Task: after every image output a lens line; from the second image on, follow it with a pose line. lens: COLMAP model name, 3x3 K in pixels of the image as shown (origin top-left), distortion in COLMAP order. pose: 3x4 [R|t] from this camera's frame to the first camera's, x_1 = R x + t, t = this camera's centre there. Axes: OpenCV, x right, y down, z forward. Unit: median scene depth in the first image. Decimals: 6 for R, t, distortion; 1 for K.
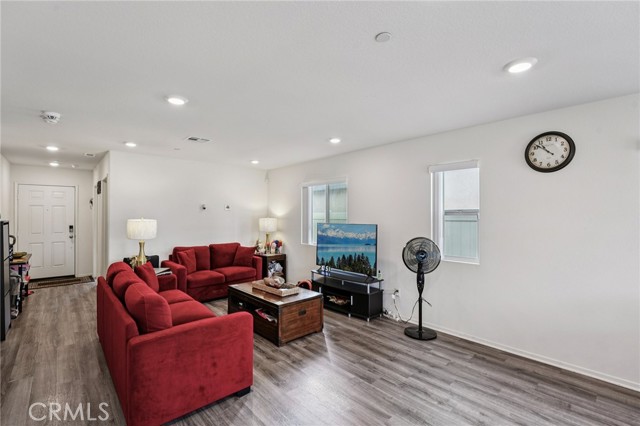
lens RADIAL K [[293.3, 0, 318.0], [0, 293.3, 213.1], [0, 0, 1]] dist [-0.002011, -0.000057]
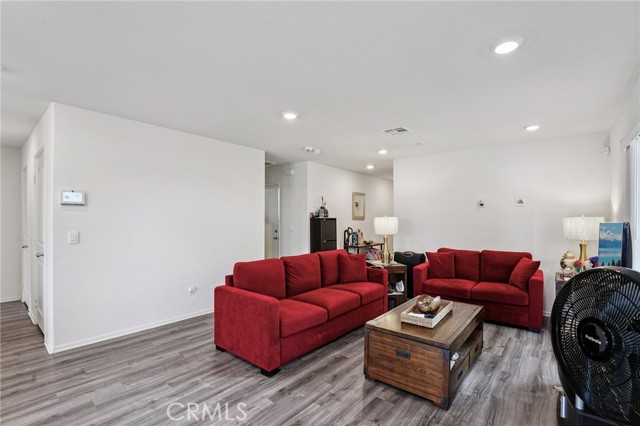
lens RADIAL K [[293.3, 0, 317.7], [0, 293.3, 216.6], [0, 0, 1]] dist [-0.002011, -0.000057]
pose [[0.139351, -0.007336, -0.990216, 0.608466], [-0.000029, 0.999973, -0.007412, 0.037068], [0.990243, 0.001061, 0.139347, 0.759459]]
